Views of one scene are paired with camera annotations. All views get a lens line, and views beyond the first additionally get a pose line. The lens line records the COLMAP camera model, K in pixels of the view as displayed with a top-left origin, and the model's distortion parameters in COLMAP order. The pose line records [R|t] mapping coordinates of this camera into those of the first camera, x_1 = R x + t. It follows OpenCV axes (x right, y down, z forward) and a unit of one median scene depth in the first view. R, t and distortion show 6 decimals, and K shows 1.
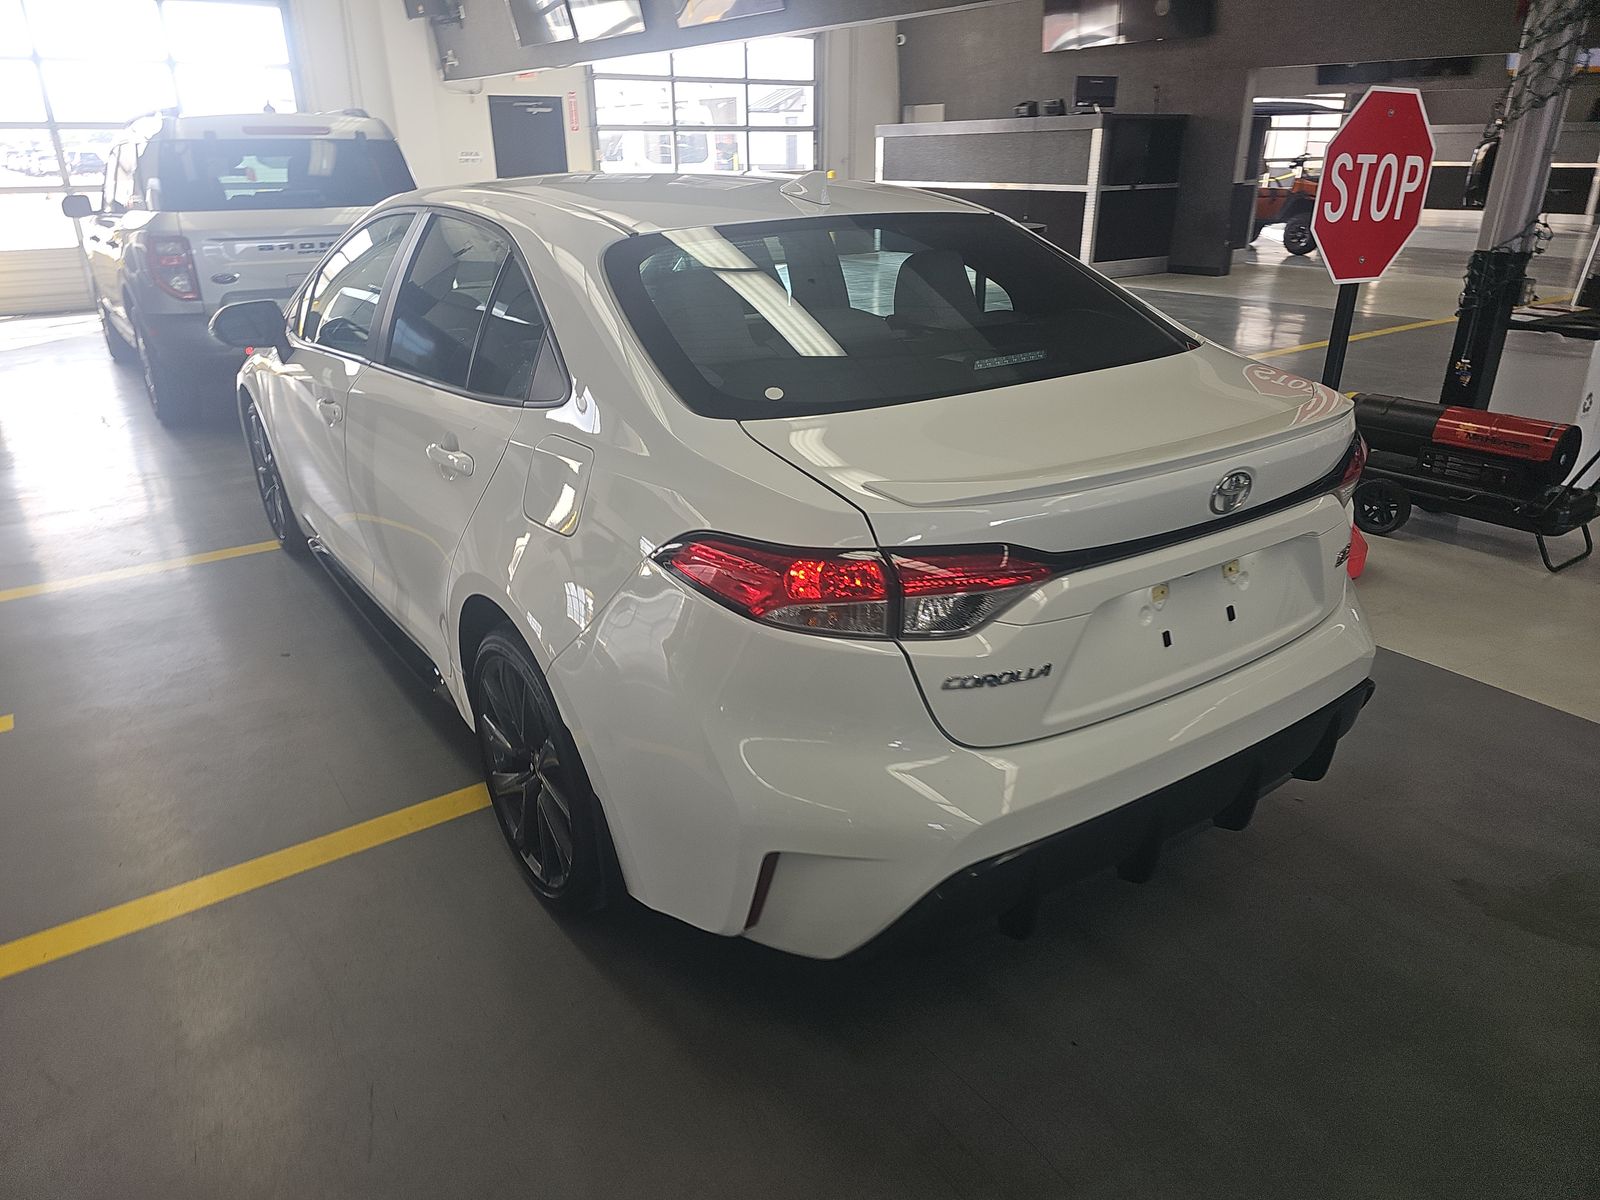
lens RADIAL K [[1034.5, 0, 796.7], [0, 1034.5, 607.4], [0, 0, 1]] dist [-0.003313, -0.004801]
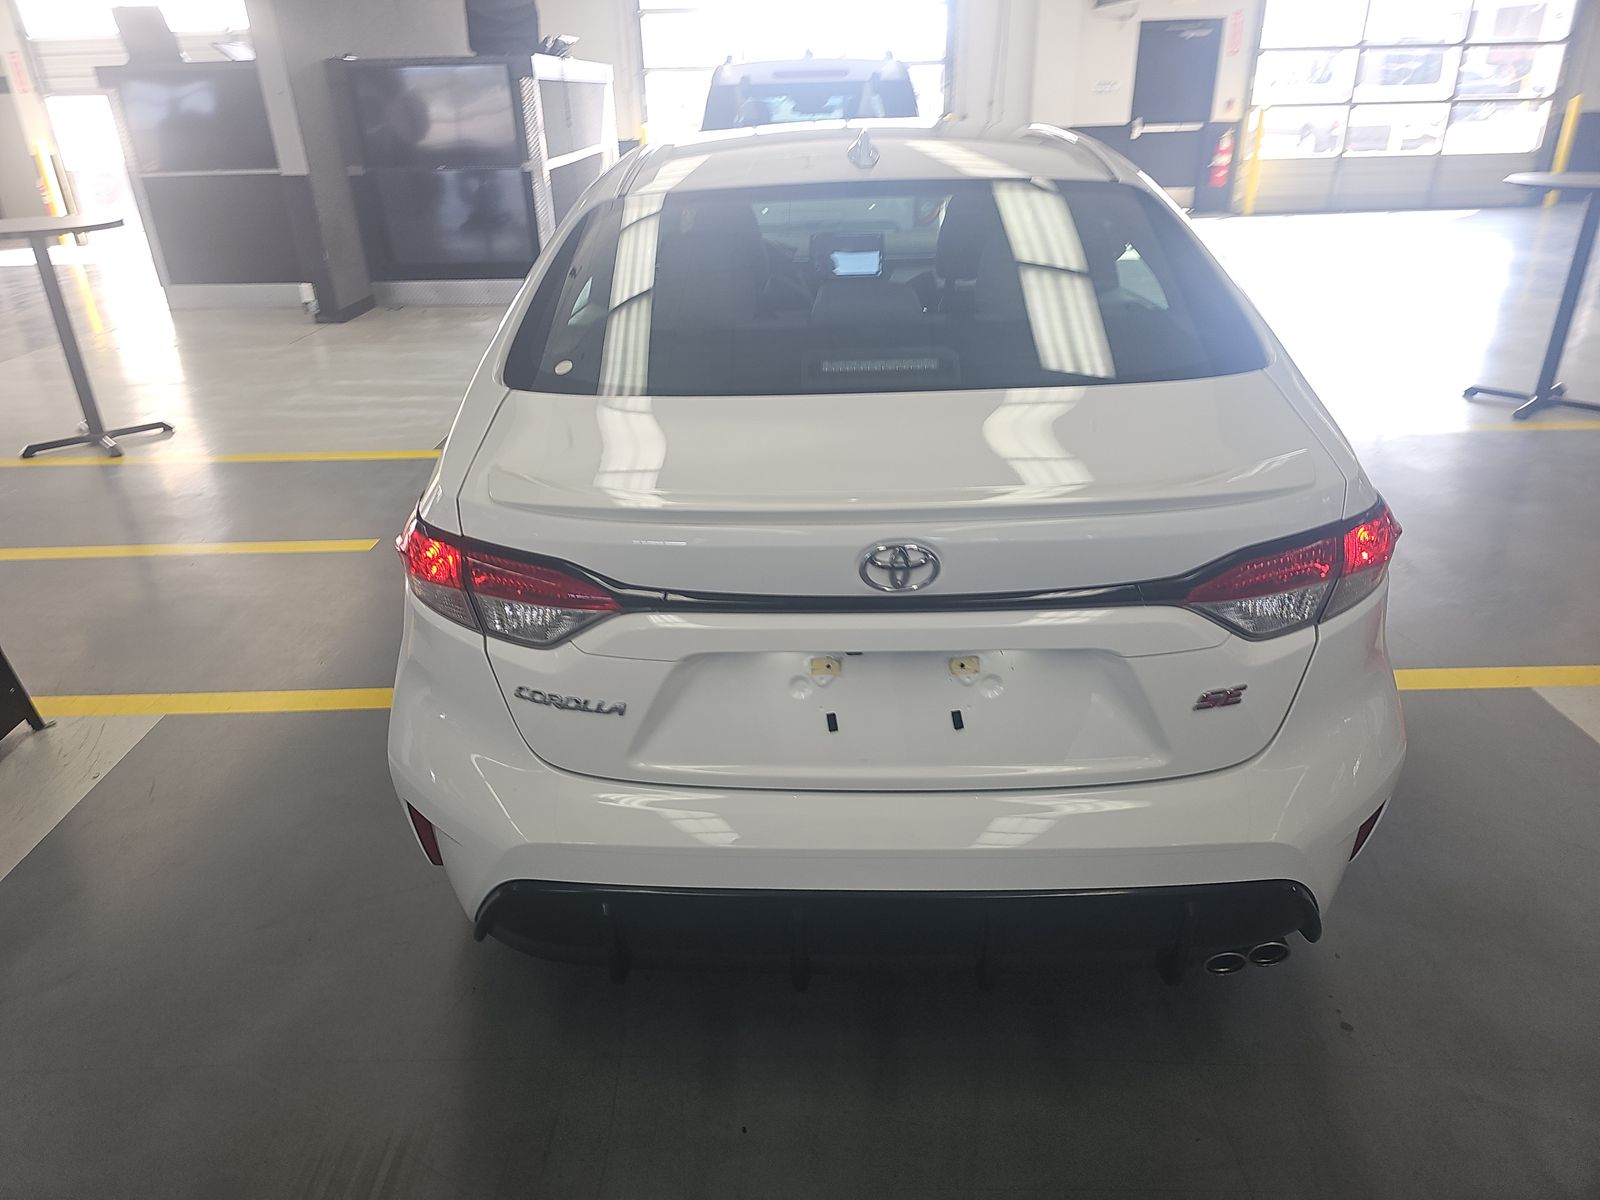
lens RADIAL K [[1034.5, 0, 796.7], [0, 1034.5, 607.4], [0, 0, 1]] dist [-0.003313, -0.004801]
pose [[0.815863, 0.242219, -0.525069, 0.759976], [-0.210887, 0.970135, 0.119851, -0.155829], [0.538418, 0.012948, 0.842579, 0.285309]]
